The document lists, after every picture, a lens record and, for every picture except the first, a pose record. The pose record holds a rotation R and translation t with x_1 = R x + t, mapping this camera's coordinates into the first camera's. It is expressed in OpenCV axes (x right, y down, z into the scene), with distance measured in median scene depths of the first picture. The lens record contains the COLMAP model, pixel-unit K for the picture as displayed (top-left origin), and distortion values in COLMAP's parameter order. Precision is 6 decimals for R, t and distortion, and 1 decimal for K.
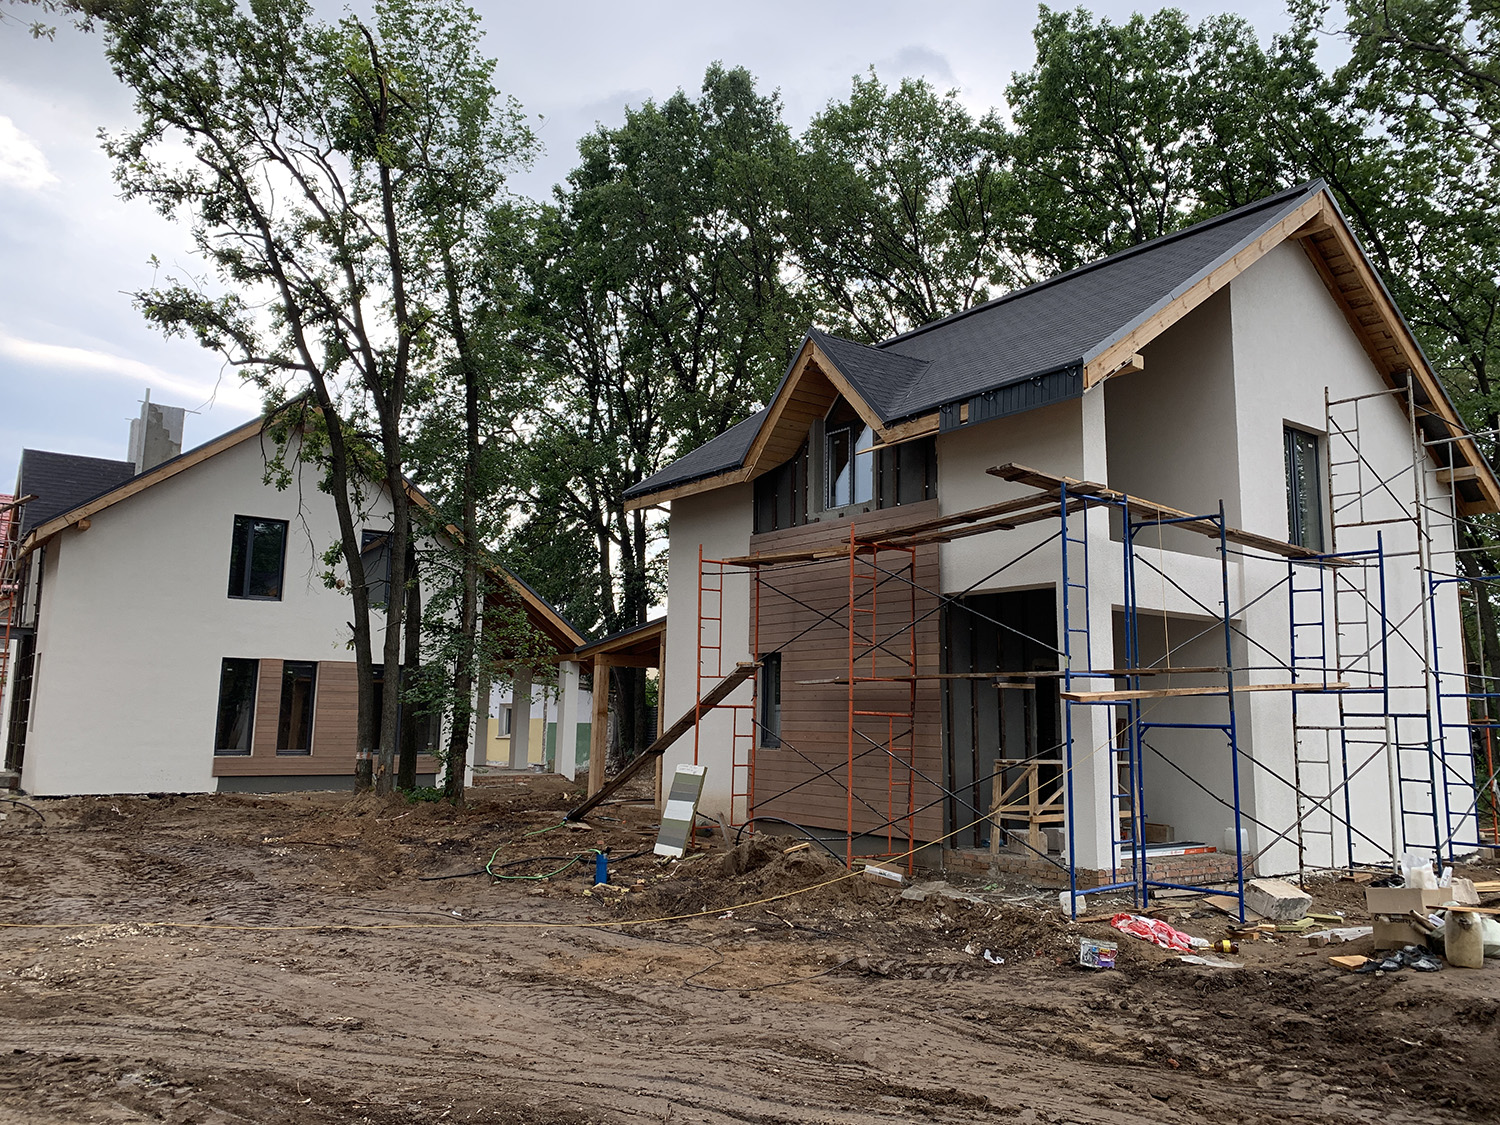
lens RADIAL K [[1121.1, 0, 745.4], [0, 1121.1, 547.8], [0, 0, 1]] dist [0.092506, -0.152095]
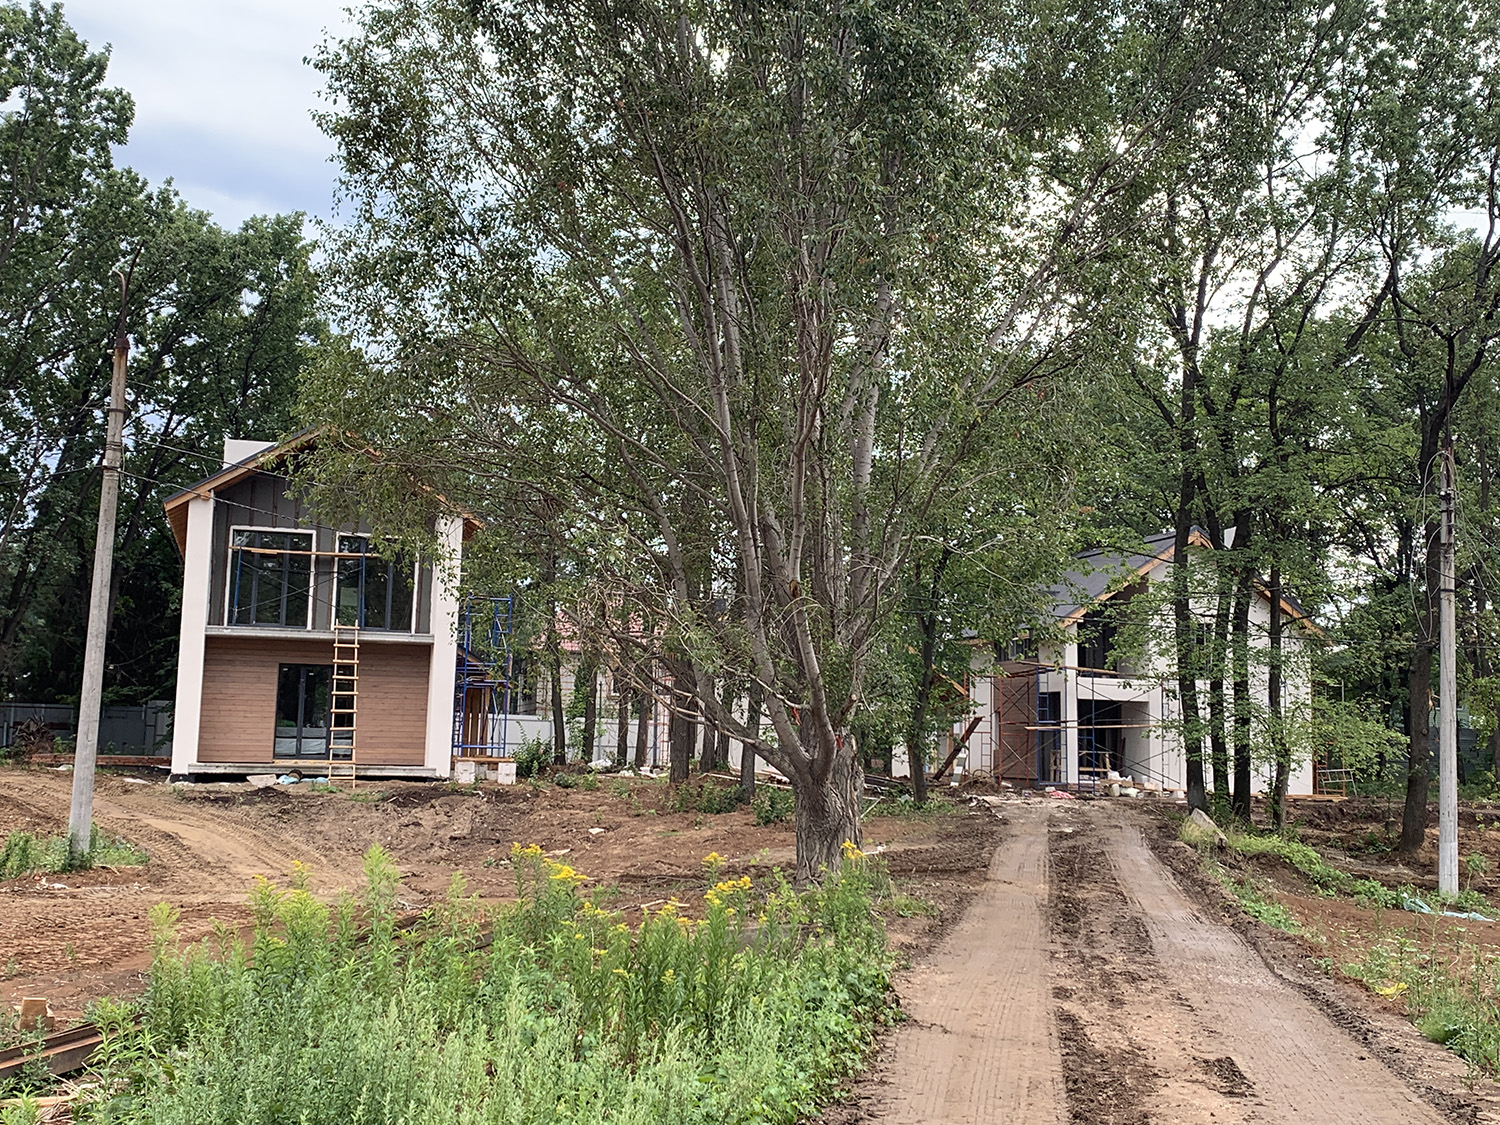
lens RADIAL K [[1729.9, 0, 750.0], [0, 1729.9, 562.5], [0, 0, 1]] dist [0.201391, 0.003814]
pose [[0.928236, -0.035447, -0.370298, 1.256745], [0.048191, 0.998520, 0.025219, -0.477859], [0.368856, -0.041254, 0.928571, -3.680139]]
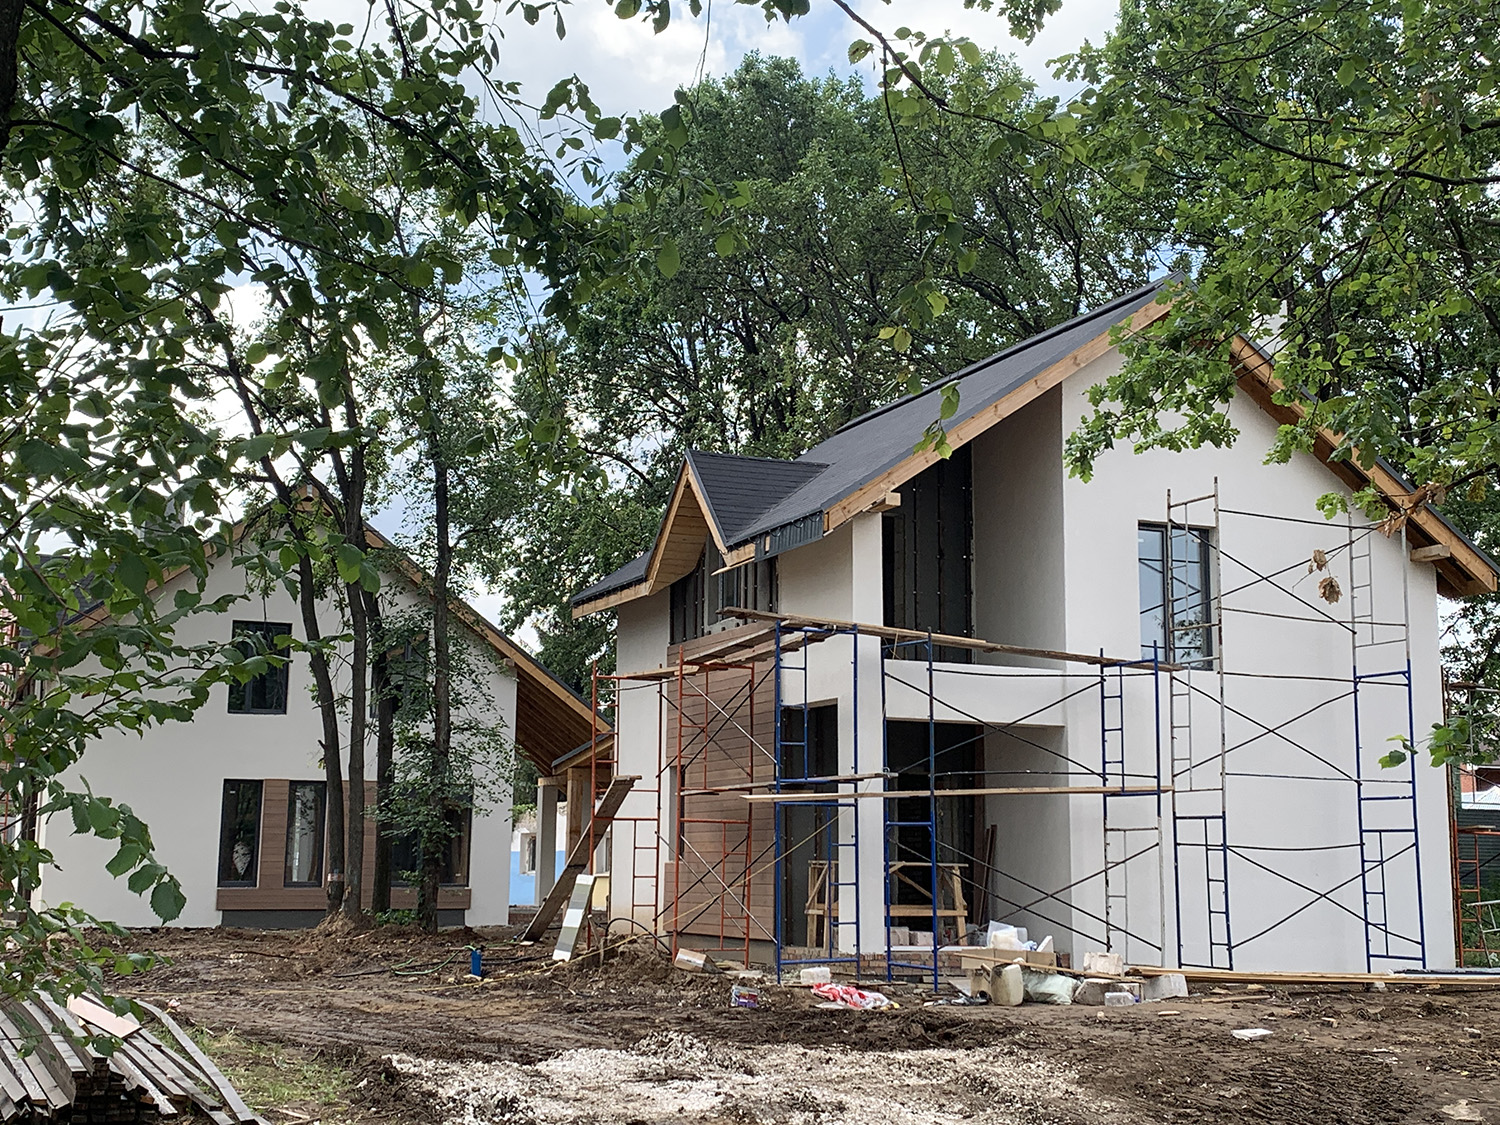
lens RADIAL K [[1911.7, 0, 750.0], [0, 1911.7, 562.5], [0, 0, 1]] dist [0.217590, -0.739728]
pose [[0.974423, -0.041115, -0.220927, 0.612944], [0.039348, 0.999149, -0.012396, -0.082818], [0.221249, 0.003386, 0.975212, -0.857338]]
